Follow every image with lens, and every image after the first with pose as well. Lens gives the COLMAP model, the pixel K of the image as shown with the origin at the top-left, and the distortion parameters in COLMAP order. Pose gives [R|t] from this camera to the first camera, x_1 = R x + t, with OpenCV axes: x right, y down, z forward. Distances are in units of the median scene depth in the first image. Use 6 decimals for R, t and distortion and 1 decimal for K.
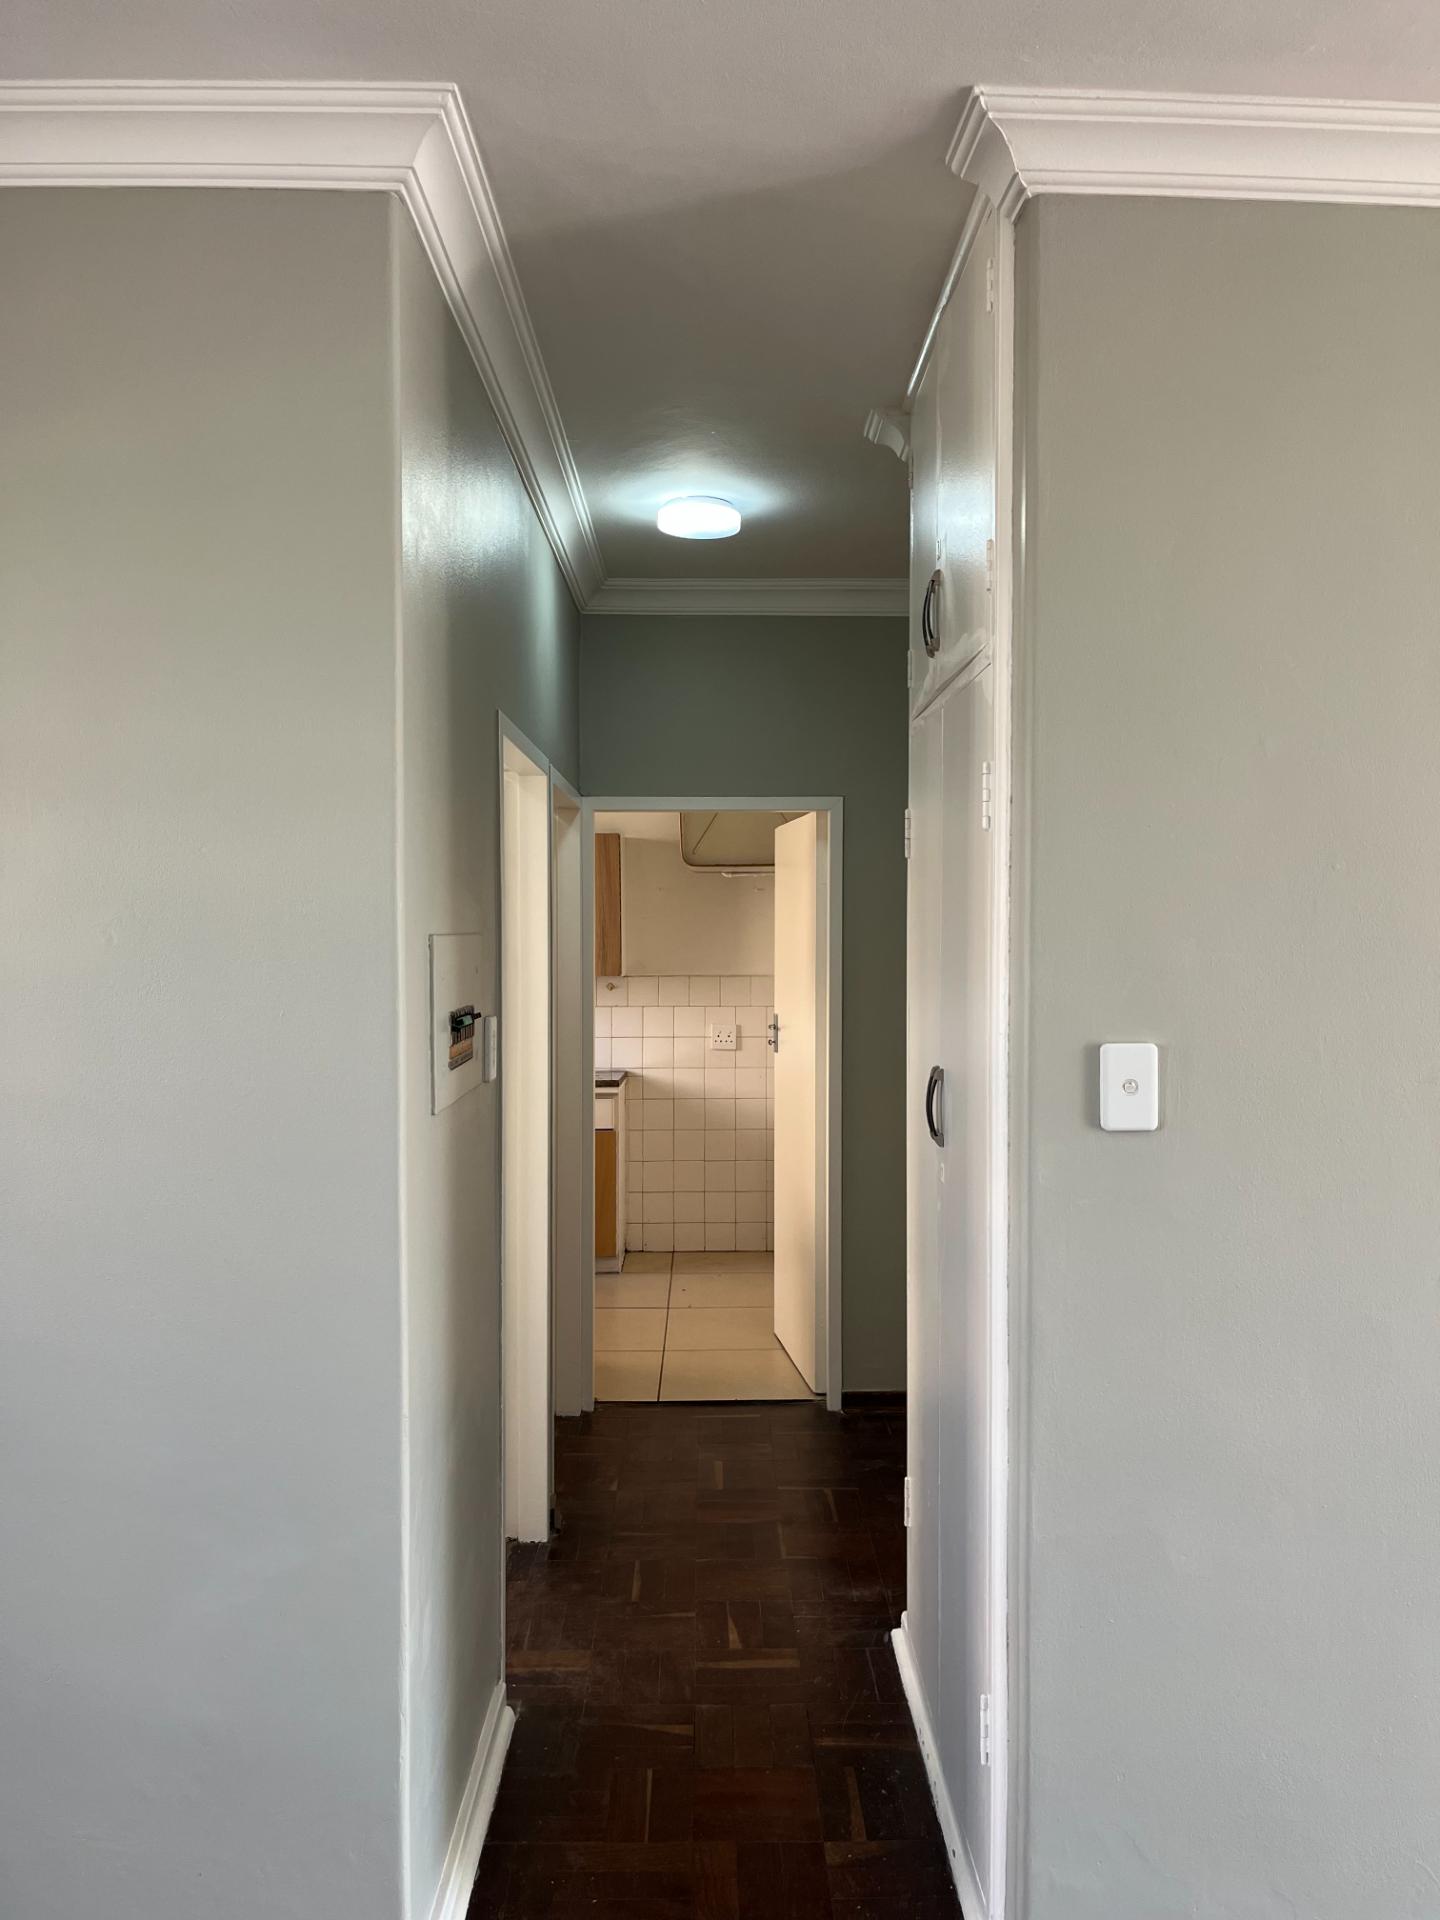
lens RADIAL K [[1450.6, 0, 724.8], [0, 1450.6, 959.2], [0, 0, 1]] dist [0.056960, -0.067059]
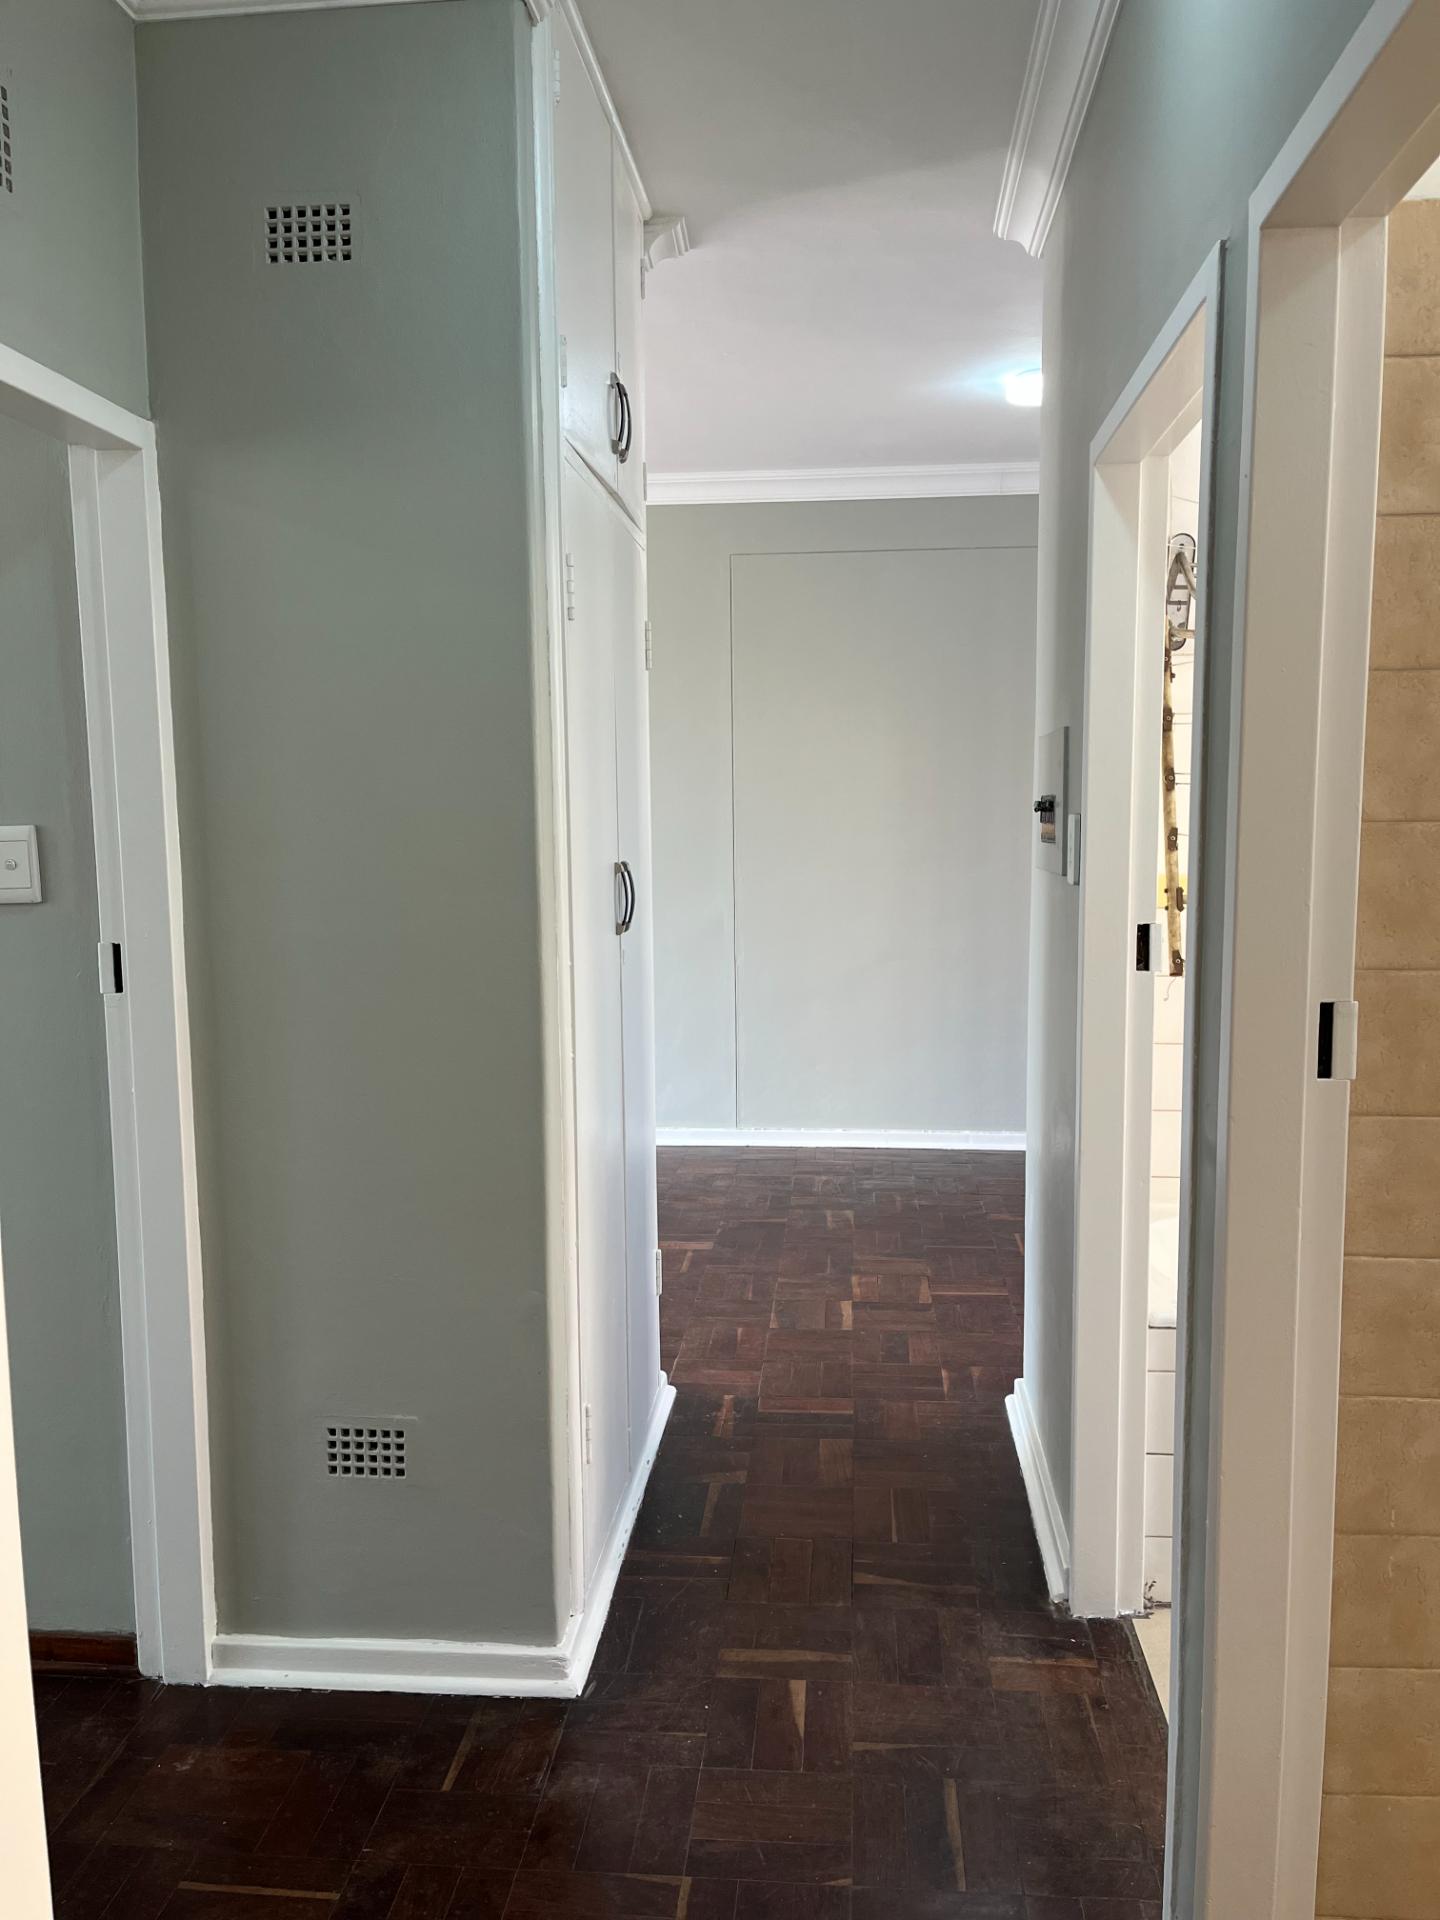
lens RADIAL K [[1450.6, 0, 721.4], [0, 1450.6, 966.7], [0, 0, 1]] dist [0.056960, -0.067059]
pose [[-0.994347, -0.000803, 0.106177, -0.033632], [0.013233, 0.991238, 0.131426, 0.010370], [-0.105352, 0.132088, -0.985624, 1.732035]]
